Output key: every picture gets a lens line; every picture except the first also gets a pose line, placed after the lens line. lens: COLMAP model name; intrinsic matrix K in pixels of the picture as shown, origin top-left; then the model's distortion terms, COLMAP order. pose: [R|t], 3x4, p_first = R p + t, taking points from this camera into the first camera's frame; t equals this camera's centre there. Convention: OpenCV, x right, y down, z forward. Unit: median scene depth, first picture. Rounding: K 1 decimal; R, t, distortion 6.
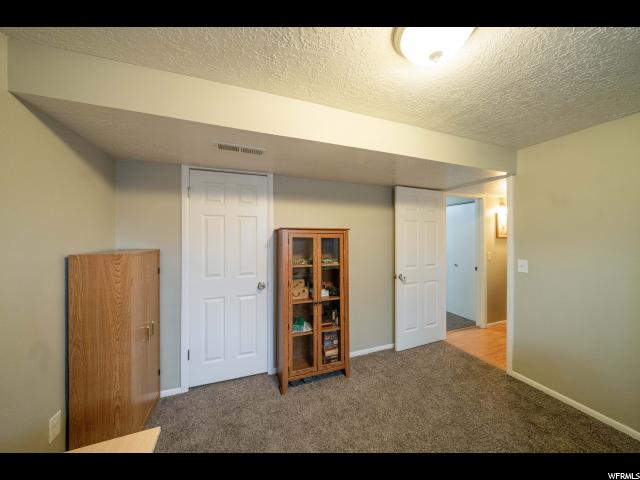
lens RADIAL K [[219.2, 0, 320.0], [0, 219.2, 240.0], [0, 0, 1]] dist [-0.000042, 0.000004]
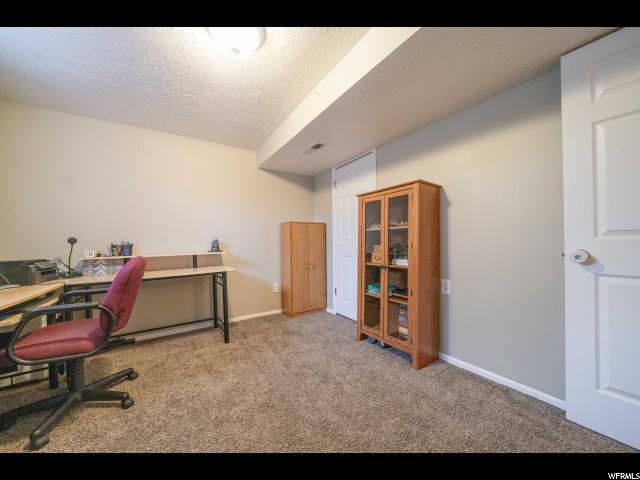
lens RADIAL K [[229.1, 0, 320.0], [0, 229.1, 240.0], [0, 0, 1]] dist [0.000327, 0.000038]
pose [[0.240842, -0.007125, -0.970538, 0.892706], [0.004745, 0.999970, -0.006164, 0.174269], [0.970553, -0.003121, 0.240869, 0.494296]]
